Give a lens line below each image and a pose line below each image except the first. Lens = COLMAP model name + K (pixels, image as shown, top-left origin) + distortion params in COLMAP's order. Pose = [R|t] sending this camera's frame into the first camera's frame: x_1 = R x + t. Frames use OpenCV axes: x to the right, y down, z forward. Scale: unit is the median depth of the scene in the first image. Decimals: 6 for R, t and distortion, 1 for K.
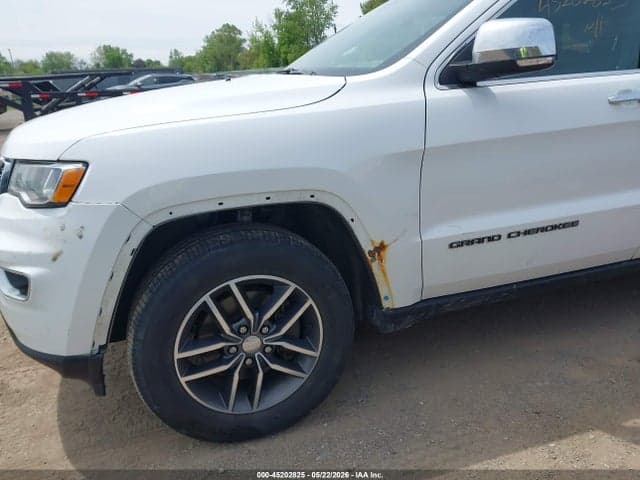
lens RADIAL K [[509.4, 0, 323.1], [0, 509.4, 247.7], [0, 0, 1]] dist [0.110023, -0.172178]
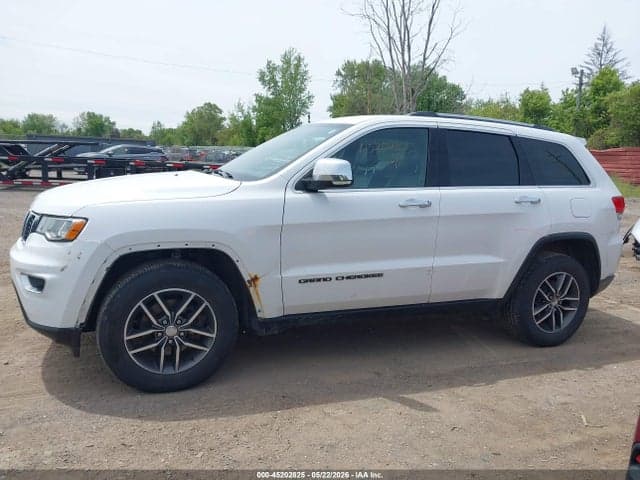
lens RADIAL K [[509.4, 0, 323.1], [0, 509.4, 247.7], [0, 0, 1]] dist [0.110023, -0.172178]
pose [[0.996294, 0.064754, 0.056619, 0.229957], [-0.055875, 0.987654, -0.146349, 0.130700], [-0.065396, 0.142643, 0.987611, -0.701121]]
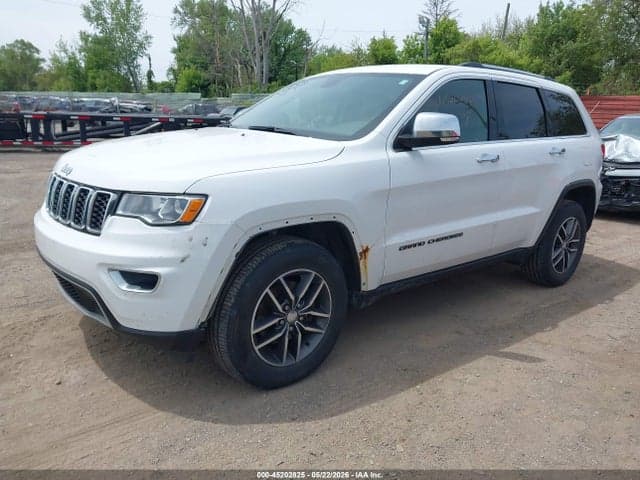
lens RADIAL K [[509.4, 0, 323.1], [0, 509.4, 247.7], [0, 0, 1]] dist [0.110023, -0.172178]
pose [[0.936927, -0.026421, 0.348525, -0.537810], [0.047071, 0.997593, -0.050912, 0.063905], [-0.346341, 0.064107, 0.935916, -0.402770]]
